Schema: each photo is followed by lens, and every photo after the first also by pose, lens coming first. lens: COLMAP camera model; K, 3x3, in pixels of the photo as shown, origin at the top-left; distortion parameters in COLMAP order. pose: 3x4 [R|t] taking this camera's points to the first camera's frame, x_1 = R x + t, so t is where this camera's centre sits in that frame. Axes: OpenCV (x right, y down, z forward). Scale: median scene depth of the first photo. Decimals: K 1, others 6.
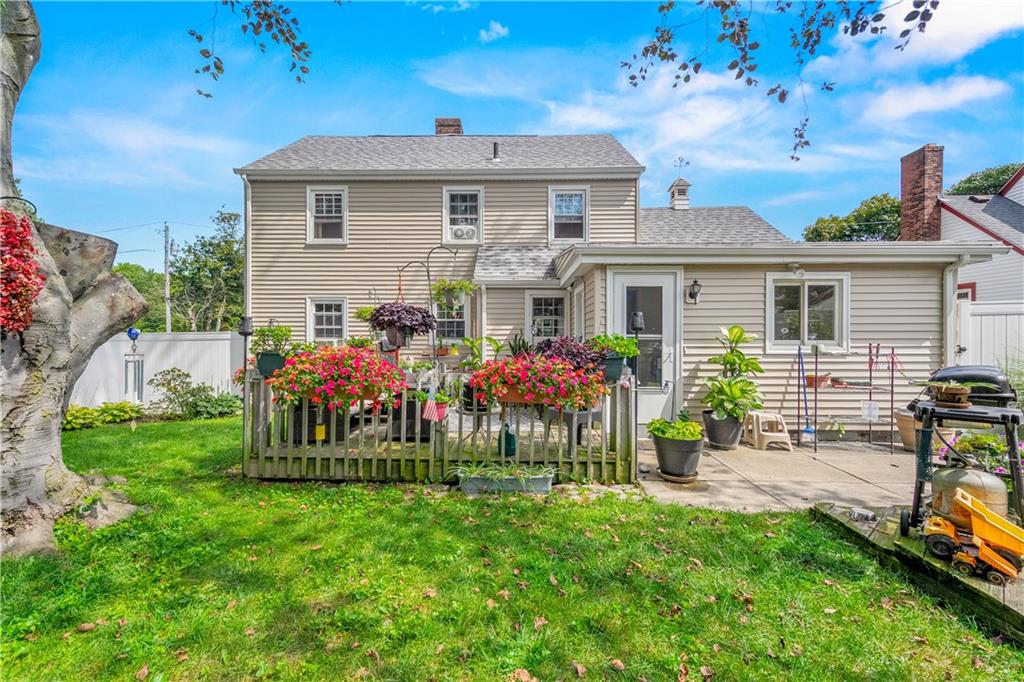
lens RADIAL K [[461.5, 0, 511.4], [0, 461.5, 341.1], [0, 0, 1]] dist [0.014421, 0.000784]
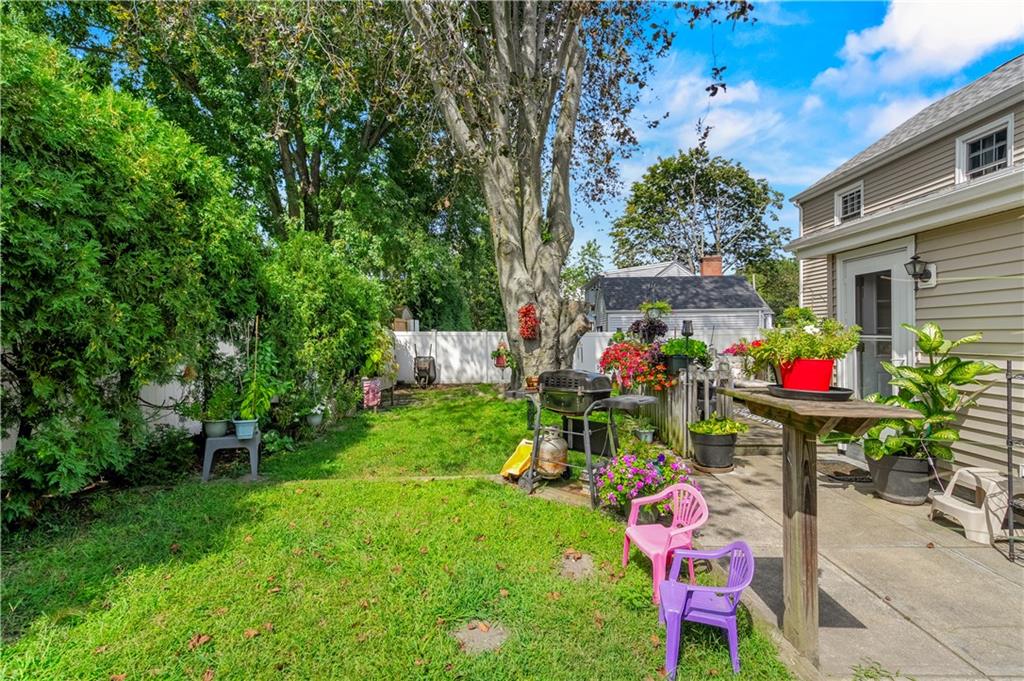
lens RADIAL K [[461.5, 0, 517.2], [0, 461.5, 337.8], [0, 0, 1]] dist [0.014421, 0.000784]
pose [[-0.005815, 0.012075, -0.999910, 0.653842], [0.009639, 0.999881, 0.012019, -0.014627], [0.999937, -0.009568, -0.005931, 0.257112]]
